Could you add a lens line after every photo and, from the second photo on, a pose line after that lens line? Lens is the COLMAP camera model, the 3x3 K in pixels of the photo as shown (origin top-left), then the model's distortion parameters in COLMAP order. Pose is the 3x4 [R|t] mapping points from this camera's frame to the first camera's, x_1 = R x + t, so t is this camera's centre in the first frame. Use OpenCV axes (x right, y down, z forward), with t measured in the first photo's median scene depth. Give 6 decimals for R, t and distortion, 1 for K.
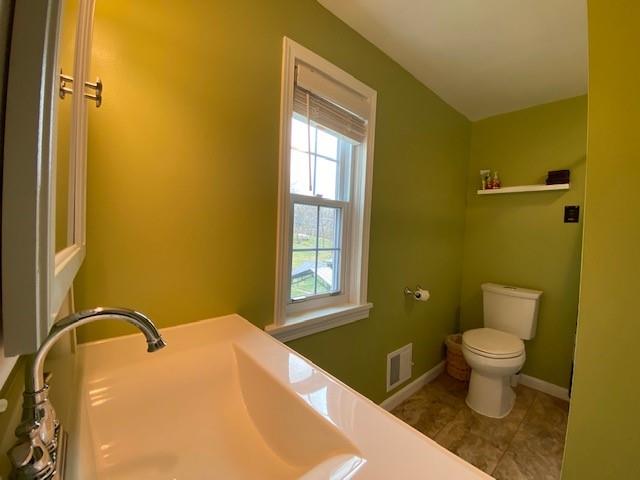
lens RADIAL K [[258.4, 0, 319.3], [0, 258.4, 236.6], [0, 0, 1]] dist [-0.004262, -0.000755]
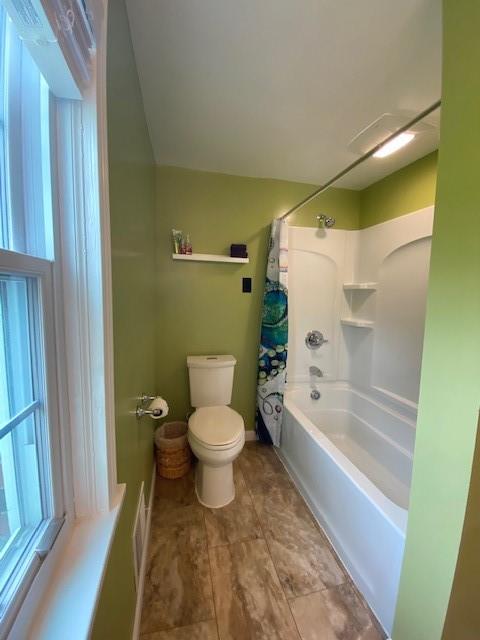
lens RADIAL K [[258.4, 0, 238.5], [0, 258.4, 317.9], [0, 0, 1]] dist [-0.004262, -0.000755]
pose [[0.460744, -0.109599, 0.880740, -0.070510], [0.017117, 0.993259, 0.114646, -0.077984], [-0.887368, -0.037747, 0.459514, 0.510950]]
